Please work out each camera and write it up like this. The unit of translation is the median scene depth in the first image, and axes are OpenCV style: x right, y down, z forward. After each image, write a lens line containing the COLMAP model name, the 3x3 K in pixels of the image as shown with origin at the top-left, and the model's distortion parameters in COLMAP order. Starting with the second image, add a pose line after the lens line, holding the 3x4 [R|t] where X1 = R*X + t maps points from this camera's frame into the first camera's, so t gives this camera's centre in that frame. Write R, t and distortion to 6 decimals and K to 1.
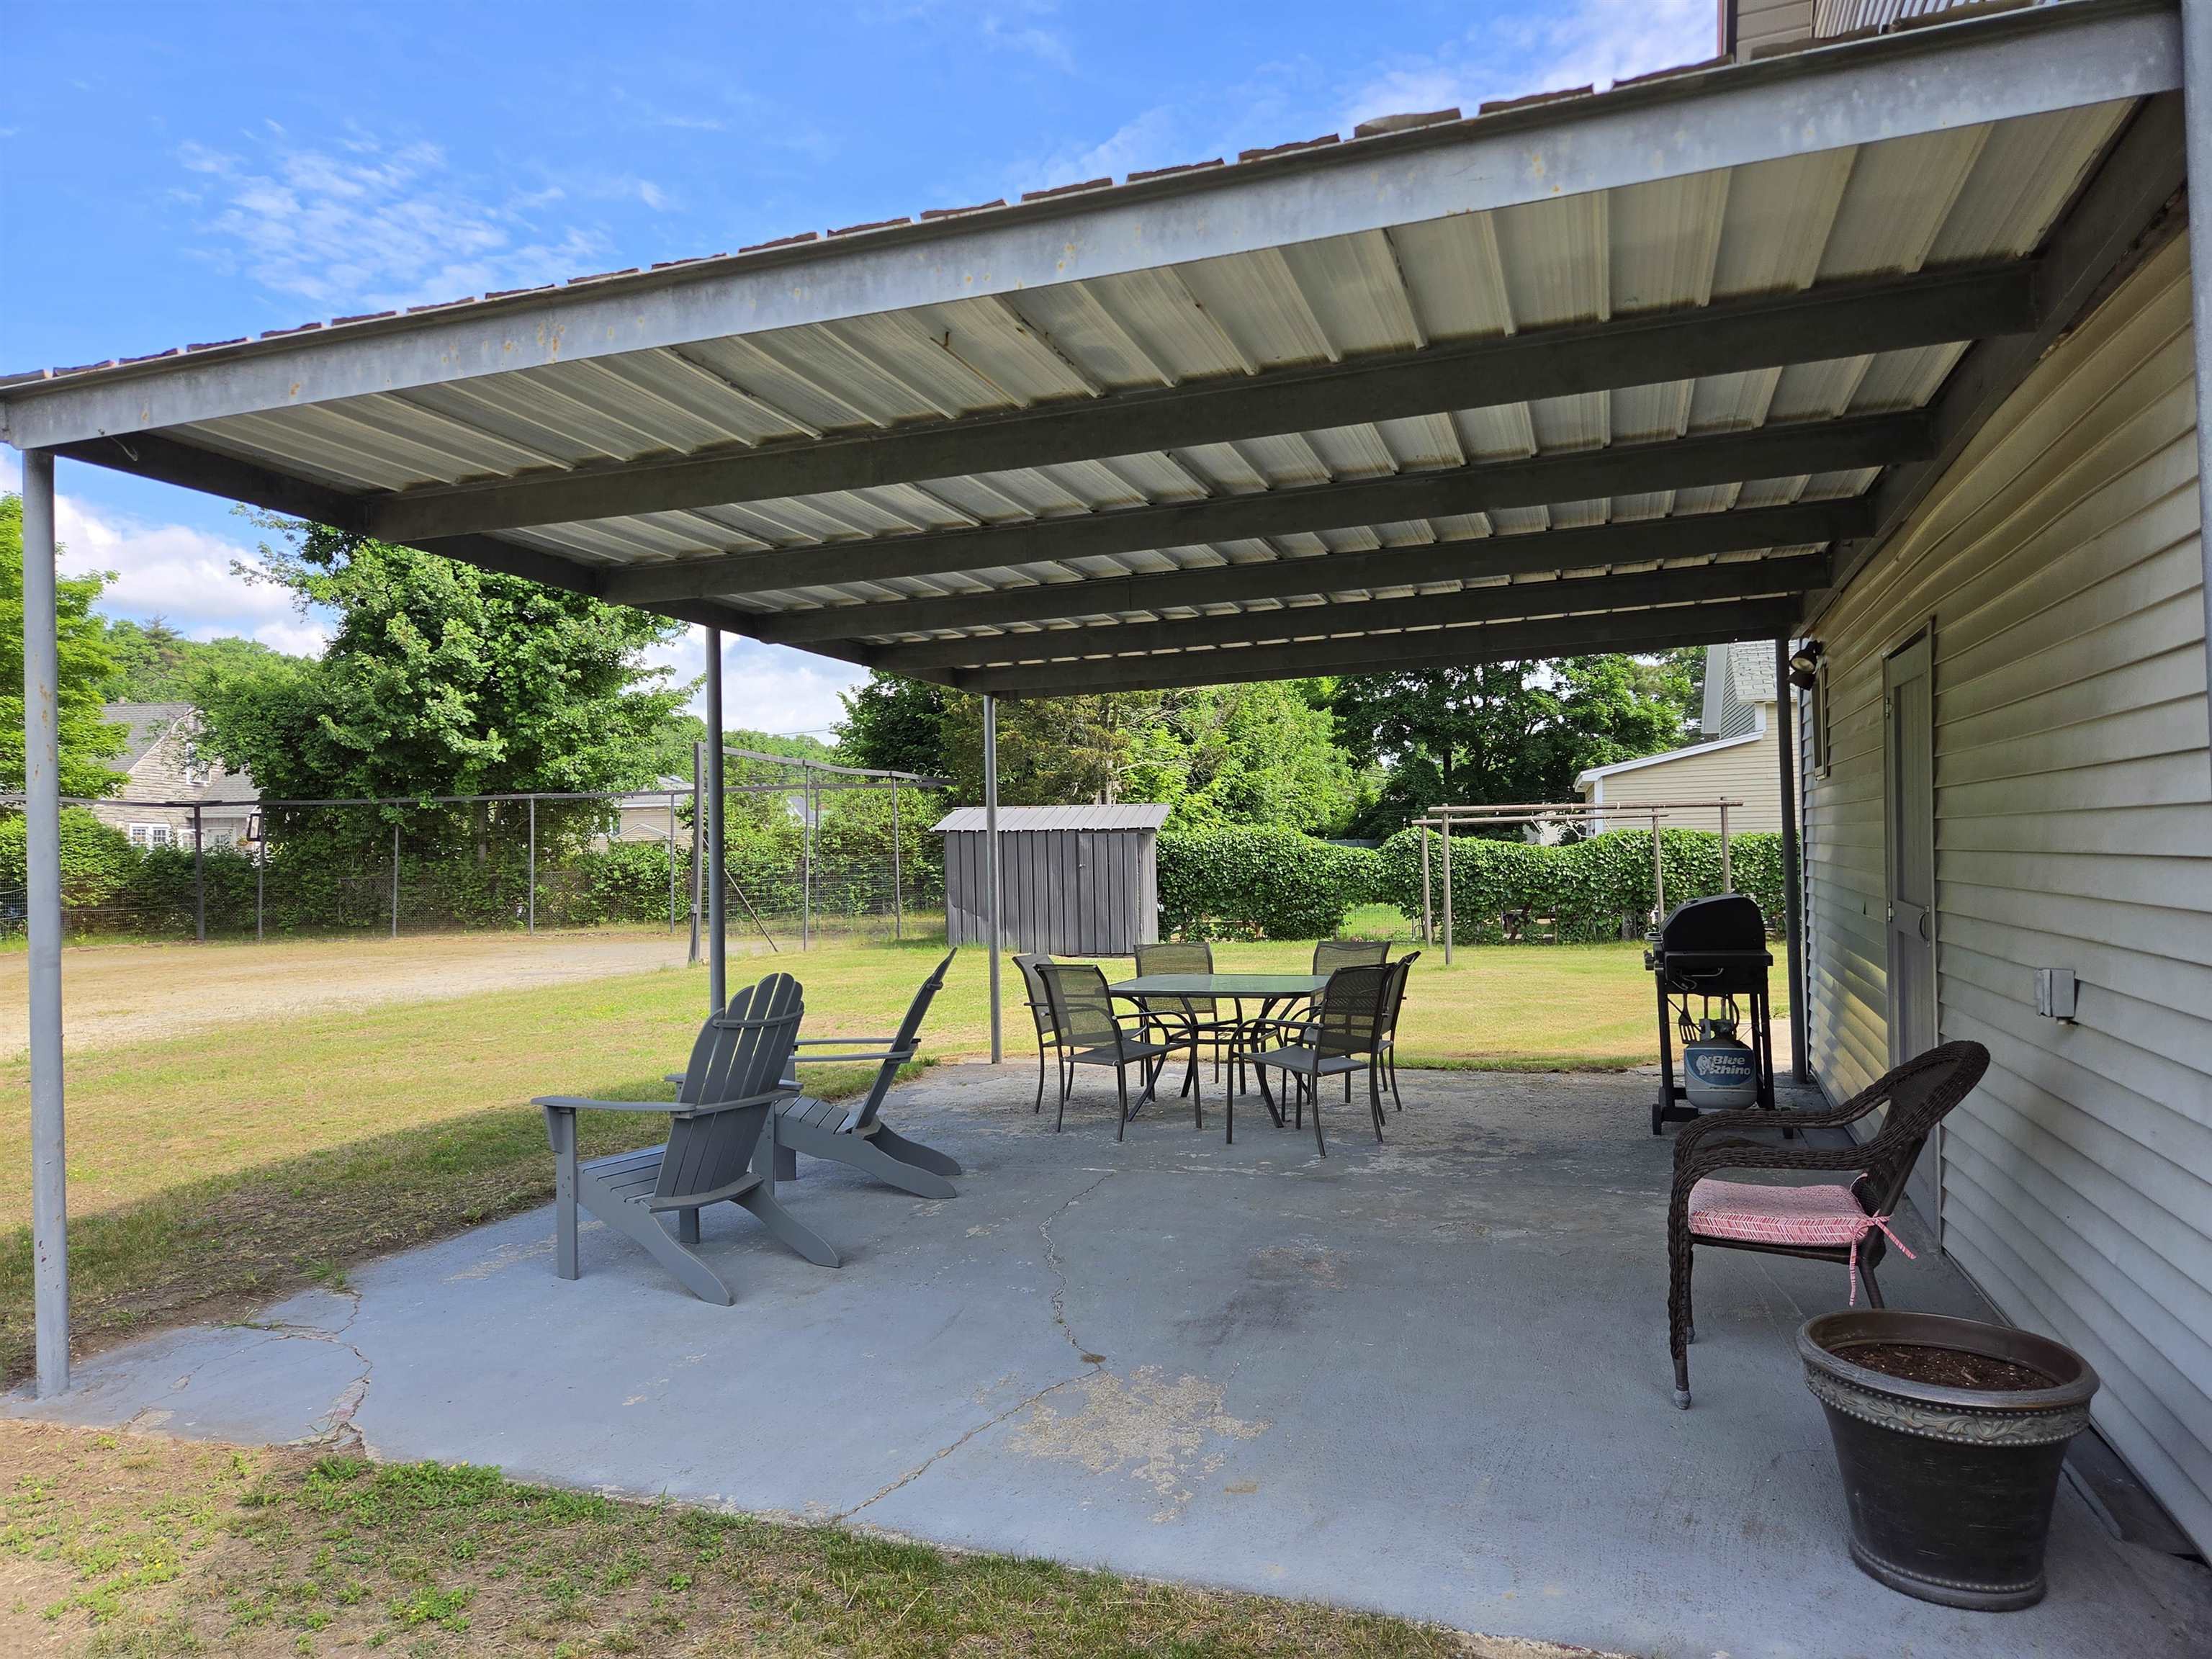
lens RADIAL K [[1501.4, 0, 1090.1], [0, 1501.4, 839.8], [0, 0, 1]] dist [0.068085, -0.056825]
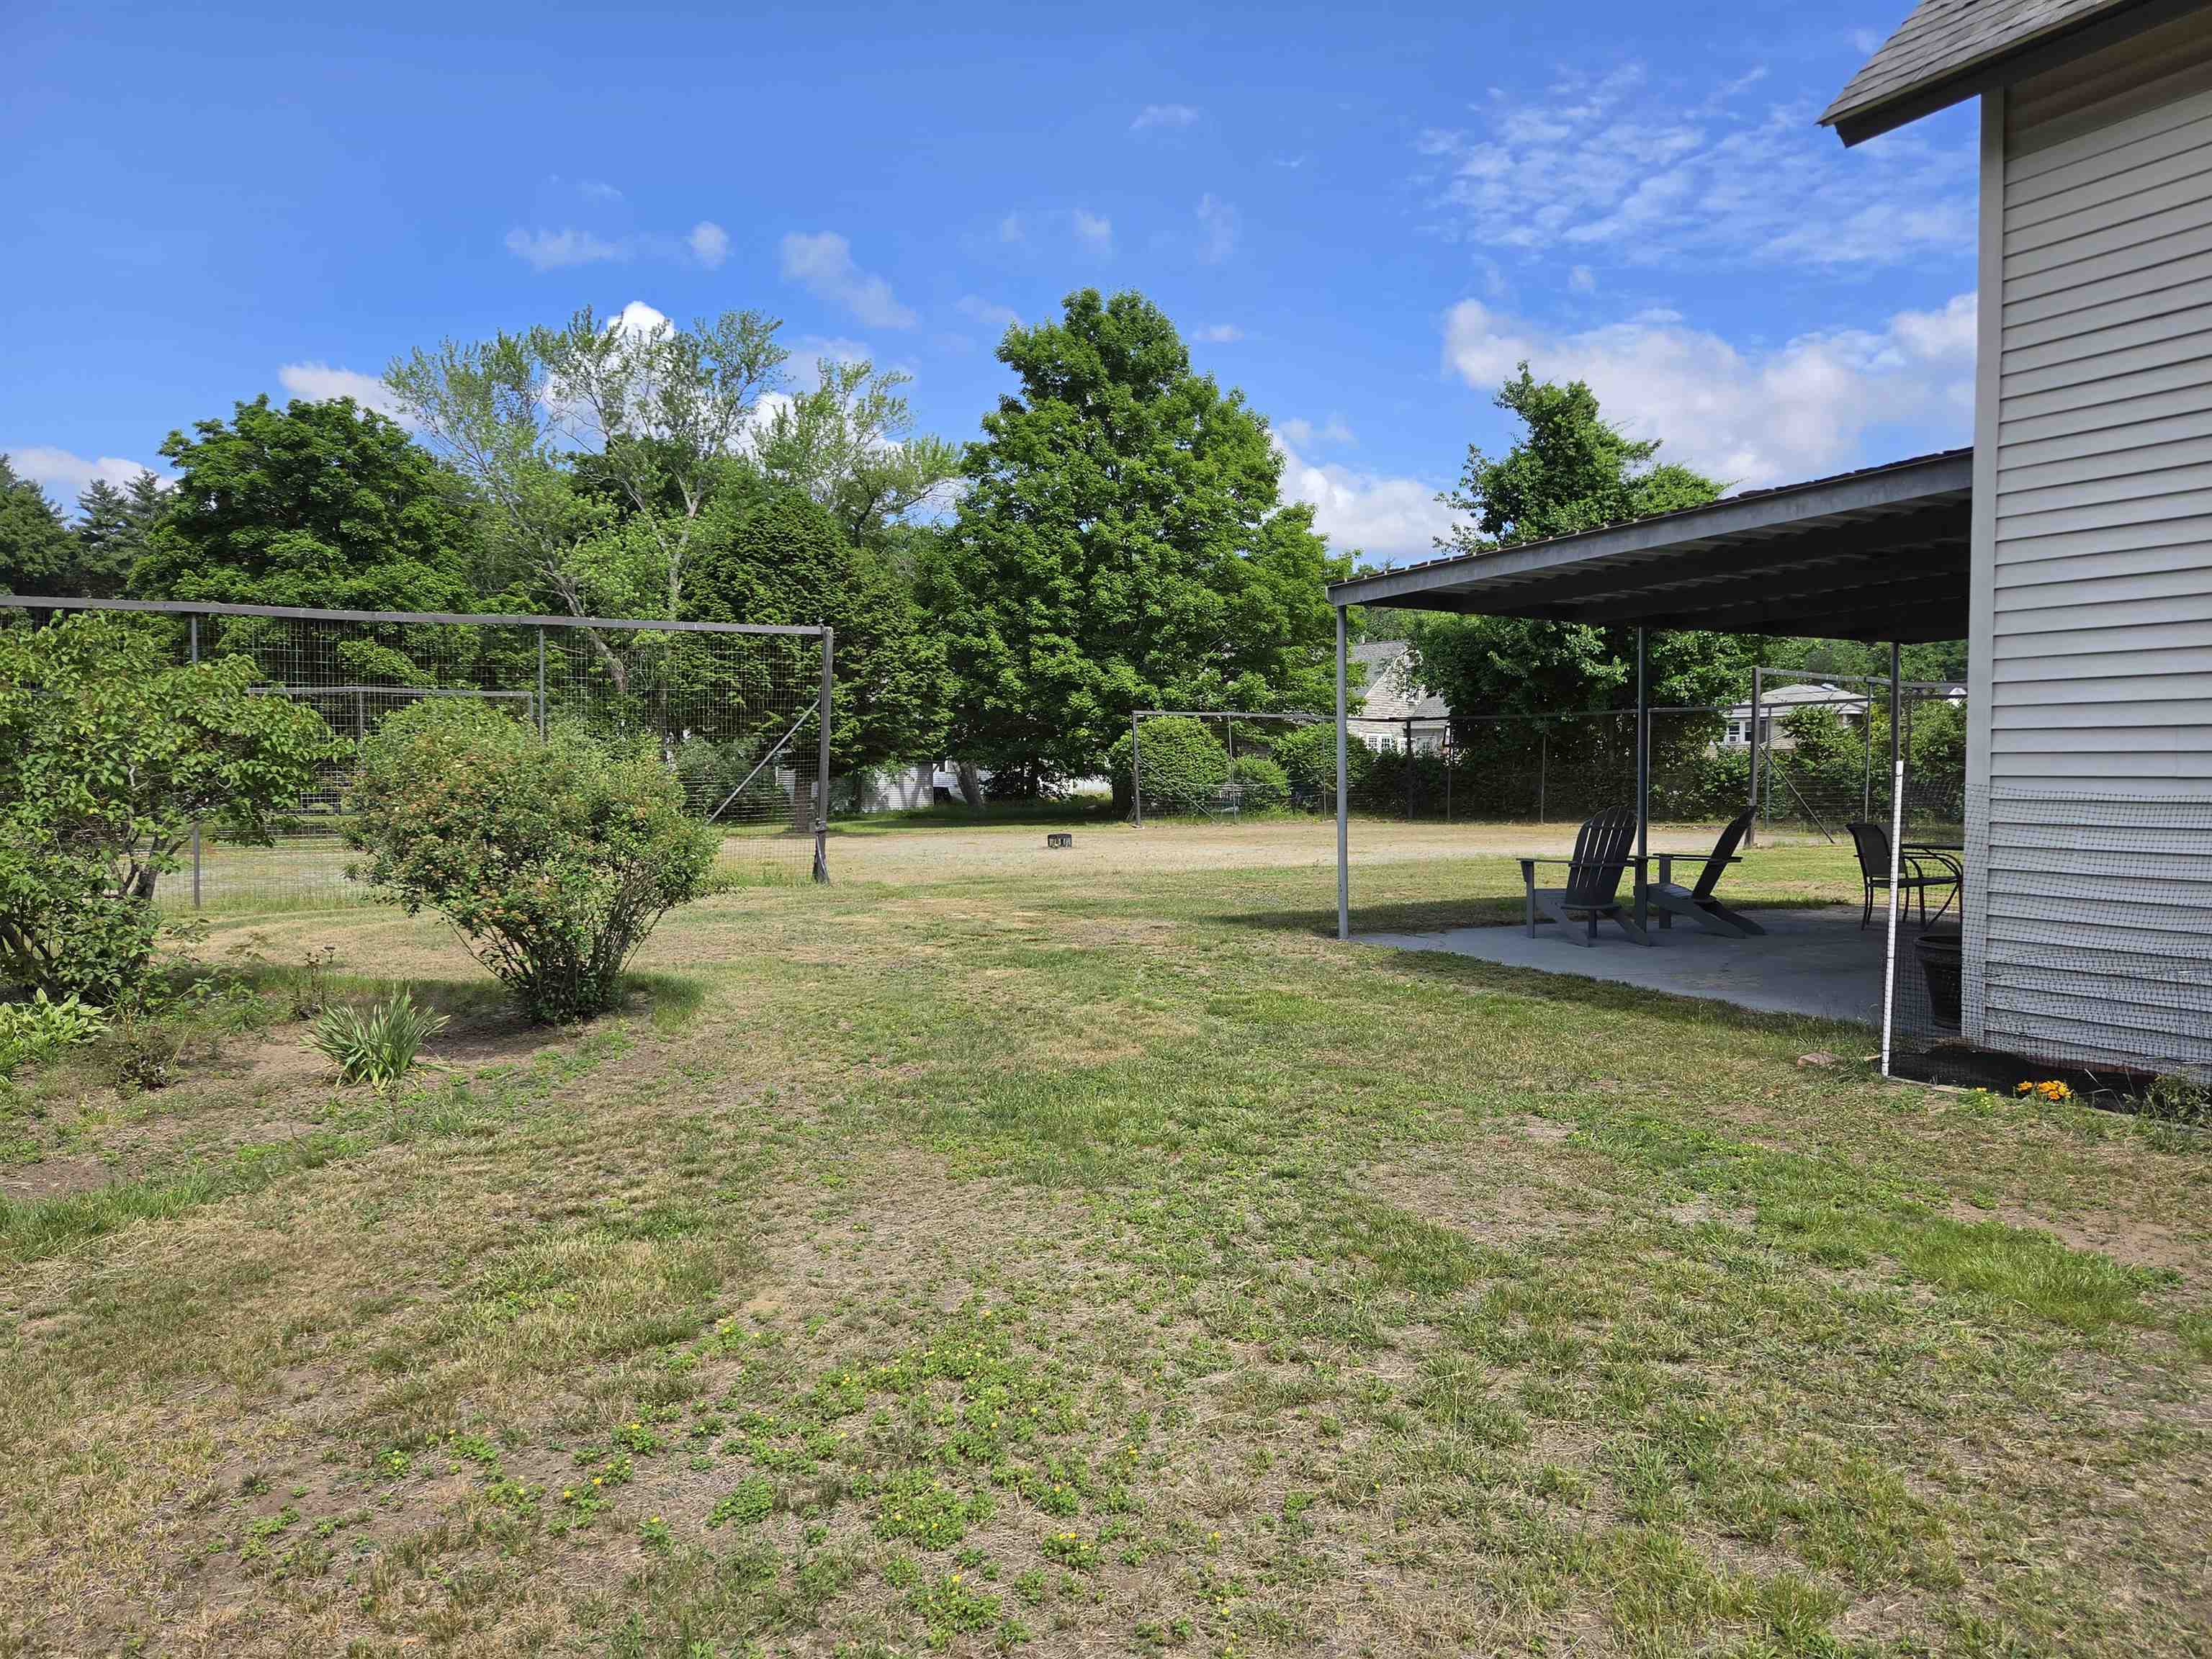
lens RADIAL K [[1501.4, 0, 1128.2], [0, 1501.4, 805.7], [0, 0, 1]] dist [0.068085, -0.056825]
pose [[0.751575, 0.030774, -0.658929, 0.087379], [-0.004309, 0.999119, 0.041747, -0.001262], [0.659633, -0.028536, 0.751046, -0.134158]]
